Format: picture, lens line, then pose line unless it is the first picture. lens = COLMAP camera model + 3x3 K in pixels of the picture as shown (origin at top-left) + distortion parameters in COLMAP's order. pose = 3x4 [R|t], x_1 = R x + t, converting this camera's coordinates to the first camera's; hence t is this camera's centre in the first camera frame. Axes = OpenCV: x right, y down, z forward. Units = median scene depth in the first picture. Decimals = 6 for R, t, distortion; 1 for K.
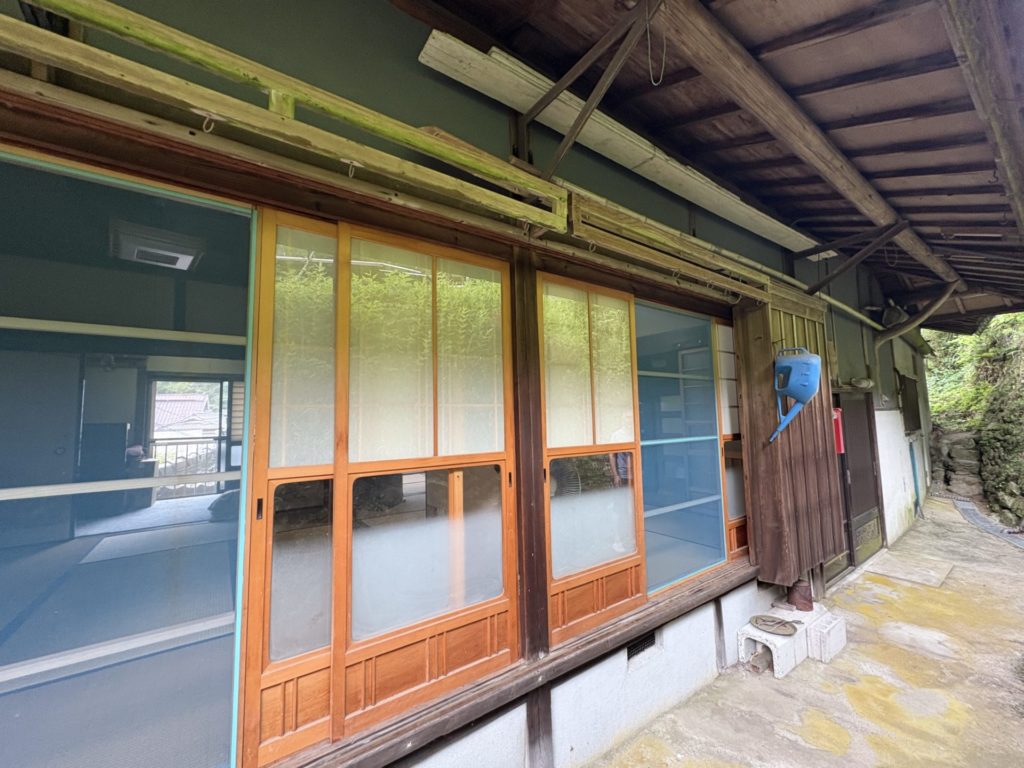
lens RADIAL K [[409.2, 0, 512.0], [0, 409.2, 384.0], [0, 0, 1]] dist [0.000492, -0.000355]
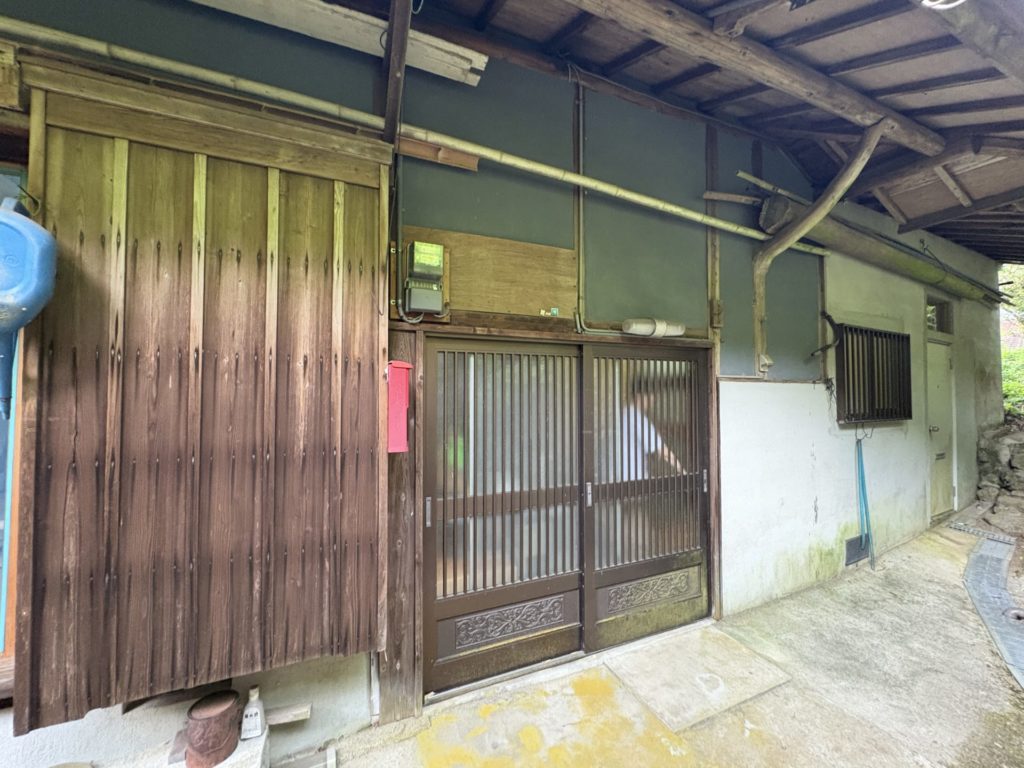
lens RADIAL K [[409.2, 0, 512.0], [0, 409.2, 384.0], [0, 0, 1]] dist [0.000492, -0.000355]
pose [[0.977521, 0.022818, -0.209600, 0.718355], [-0.010734, 0.998223, 0.058611, 0.039278], [0.210565, -0.055044, 0.976029, 0.381564]]
